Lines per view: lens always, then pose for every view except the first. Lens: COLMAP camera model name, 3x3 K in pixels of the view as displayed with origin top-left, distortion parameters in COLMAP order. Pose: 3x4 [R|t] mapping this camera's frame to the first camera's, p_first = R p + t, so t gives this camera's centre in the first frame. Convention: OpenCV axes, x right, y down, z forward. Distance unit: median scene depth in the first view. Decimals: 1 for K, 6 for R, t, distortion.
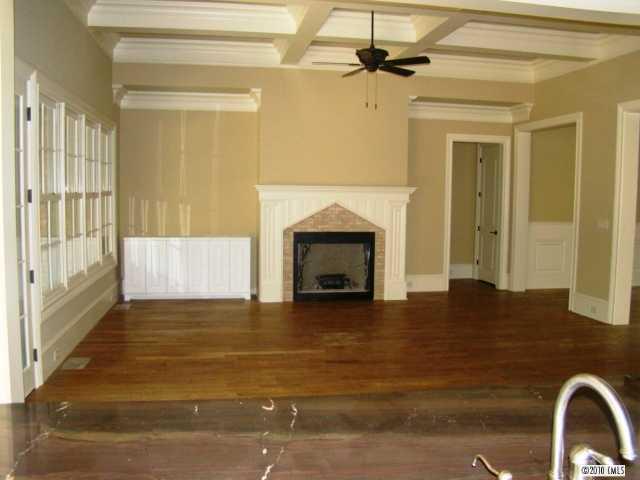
lens RADIAL K [[619.3, 0, 320.0], [0, 619.3, 240.0], [0, 0, 1]] dist [-0.010153, -0.007115]
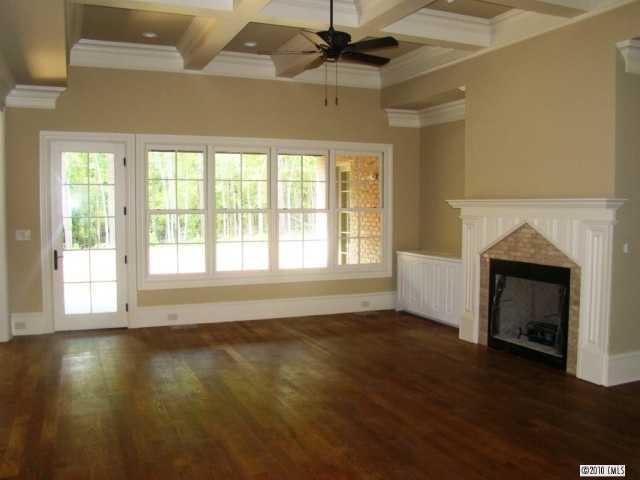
lens RADIAL K [[619.3, 0, 320.0], [0, 619.3, 240.0], [0, 0, 1]] dist [-0.010153, -0.007115]
pose [[0.240636, 0.045508, -0.969548, 0.662793], [-0.077176, 0.996635, 0.027625, -0.040857], [0.967542, 0.068178, 0.243339, 0.595221]]
